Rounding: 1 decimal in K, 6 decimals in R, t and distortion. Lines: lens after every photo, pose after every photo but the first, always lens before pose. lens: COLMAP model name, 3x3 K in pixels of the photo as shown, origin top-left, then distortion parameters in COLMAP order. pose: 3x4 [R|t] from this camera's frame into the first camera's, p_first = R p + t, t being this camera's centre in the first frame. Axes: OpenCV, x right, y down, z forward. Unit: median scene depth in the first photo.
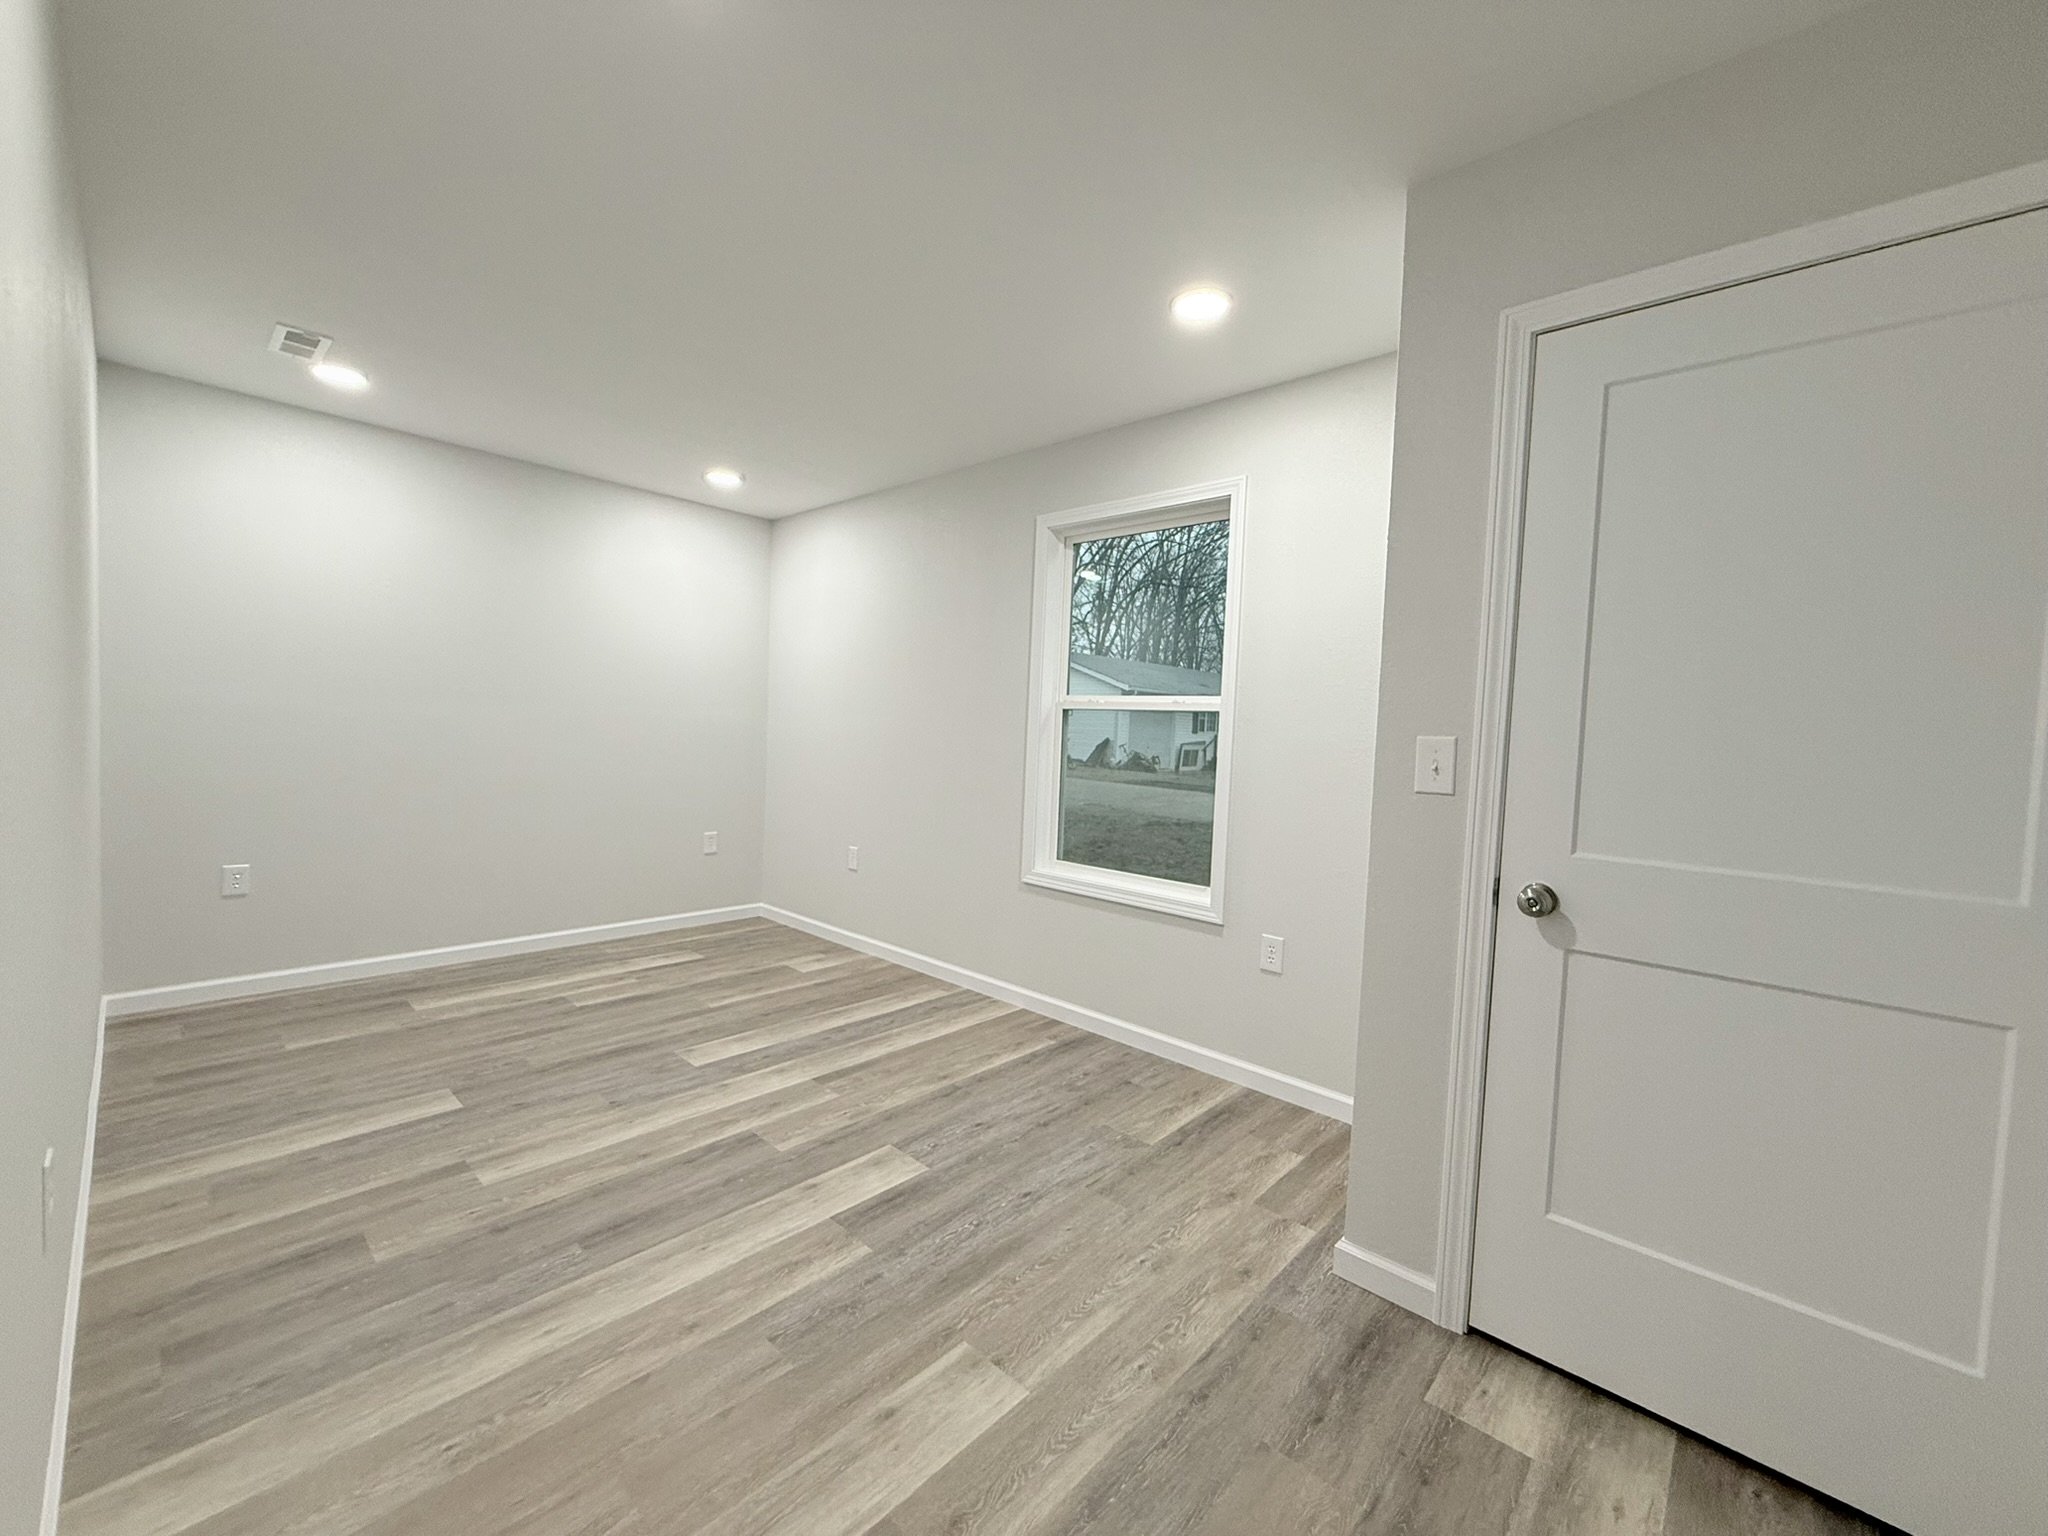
lens RADIAL K [[840.7, 0, 1038.9], [0, 840.7, 770.6], [0, 0, 1]] dist [0.013367, 0.000114]
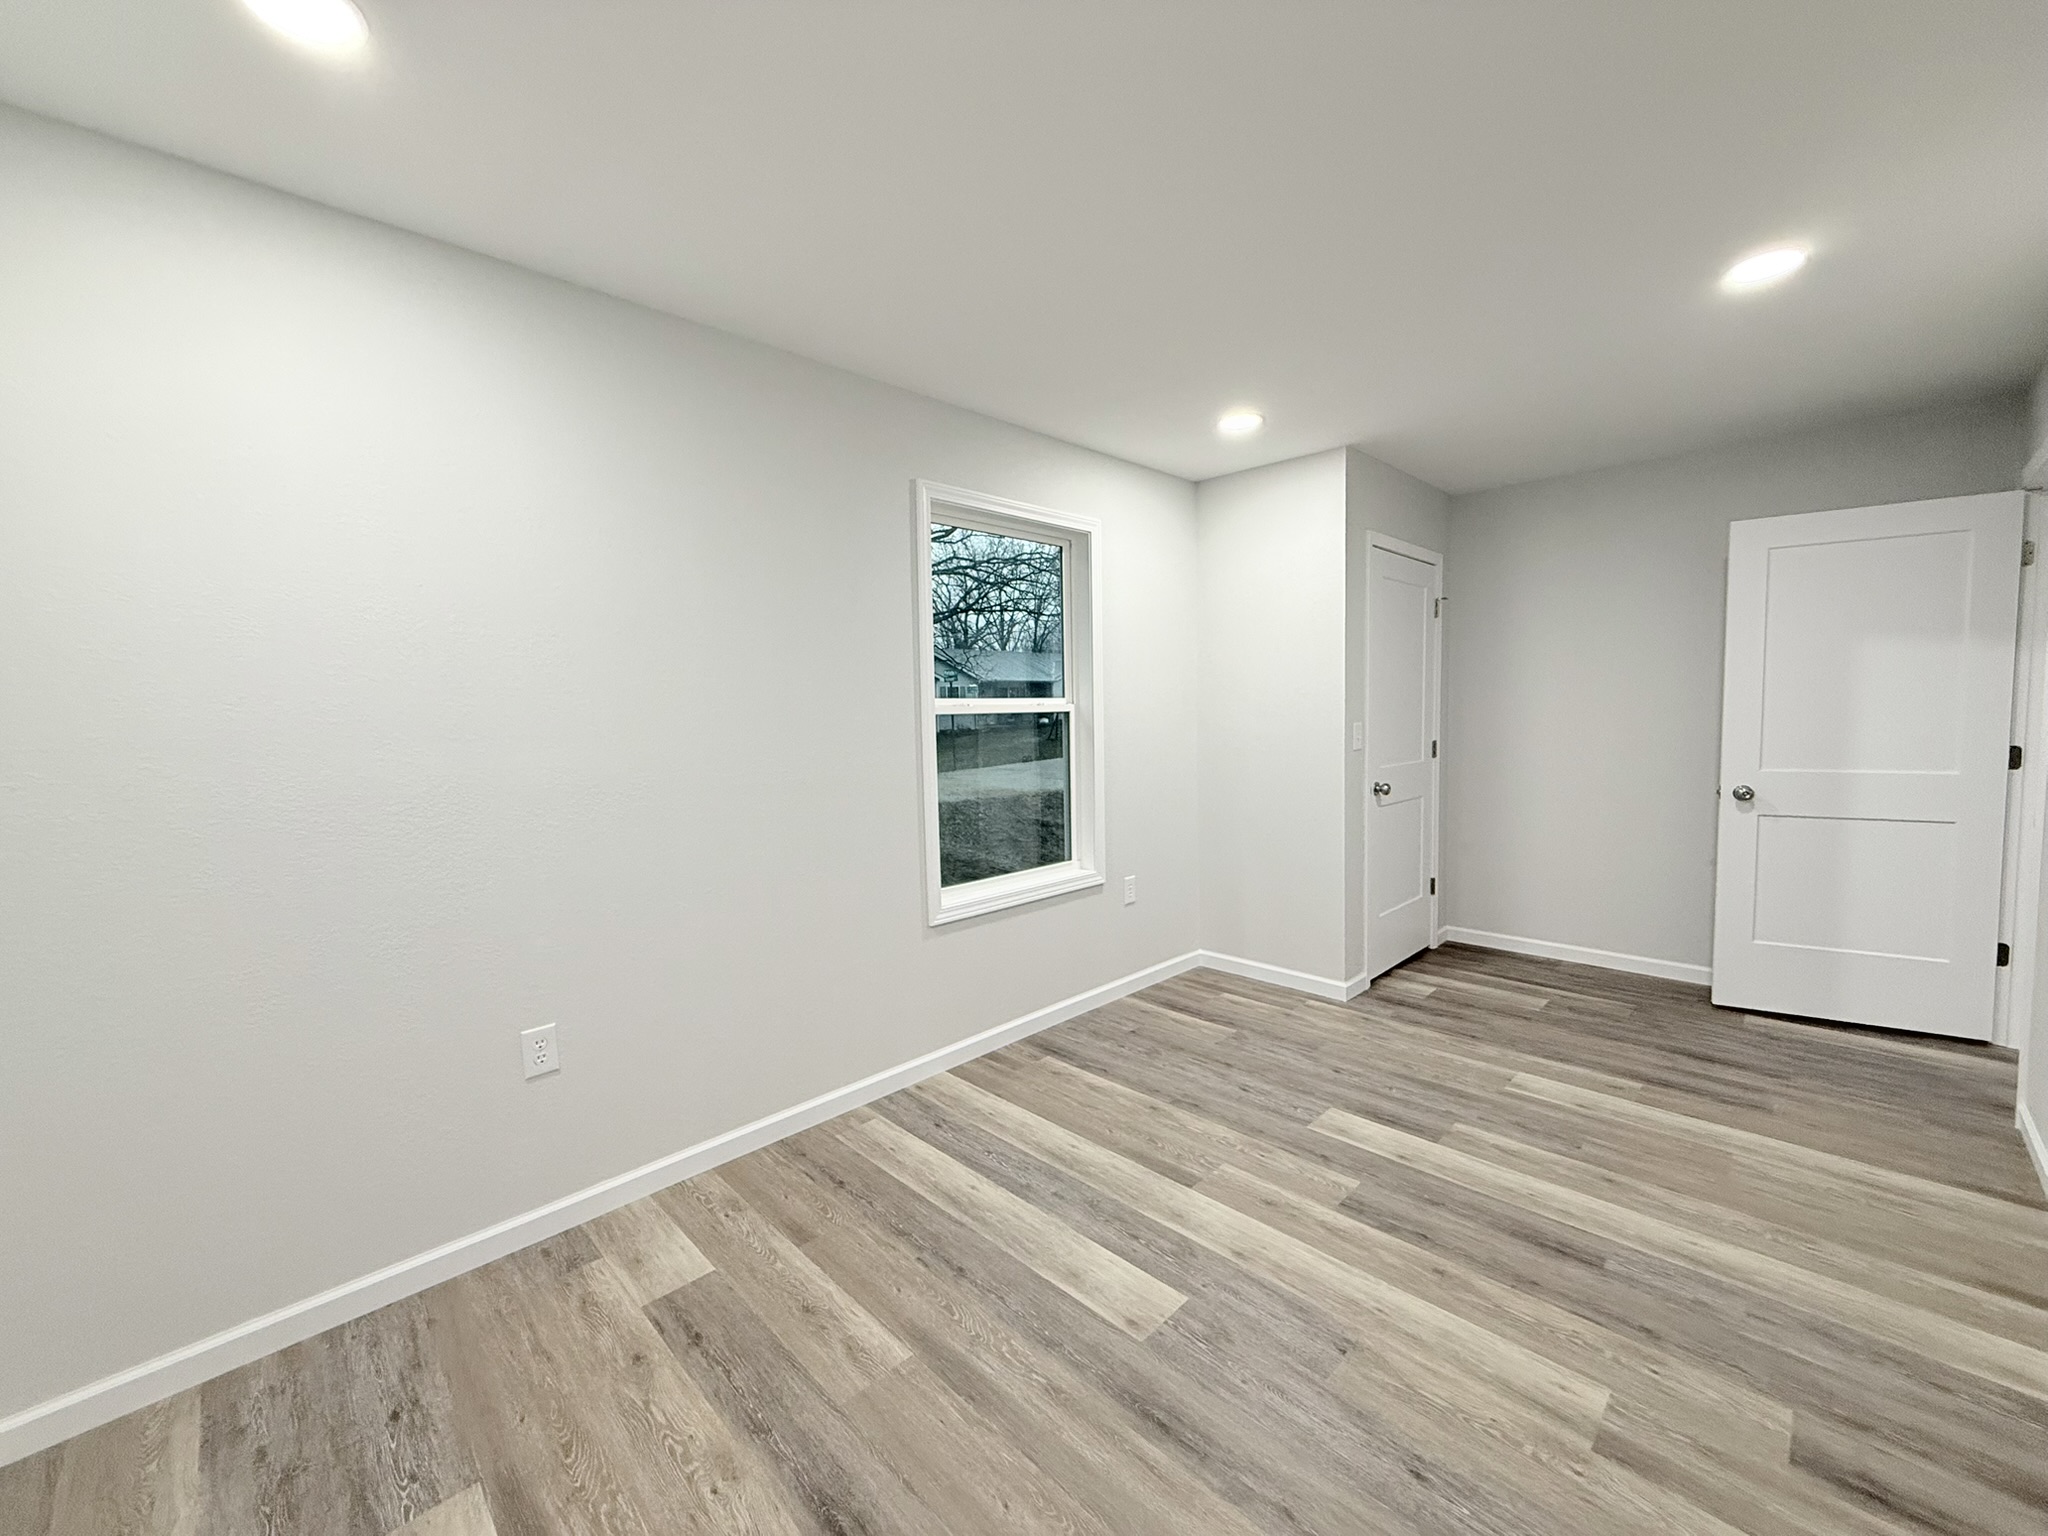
lens RADIAL K [[816.5, 0, 1028.4], [0, 816.5, 763.7], [0, 0, 1]] dist [0.000430, 0.004496]
pose [[0.041563, -0.111242, 0.992924, -1.081782], [0.066688, 0.991875, 0.108333, -0.145053], [-0.996908, 0.061714, 0.048644, 1.168138]]
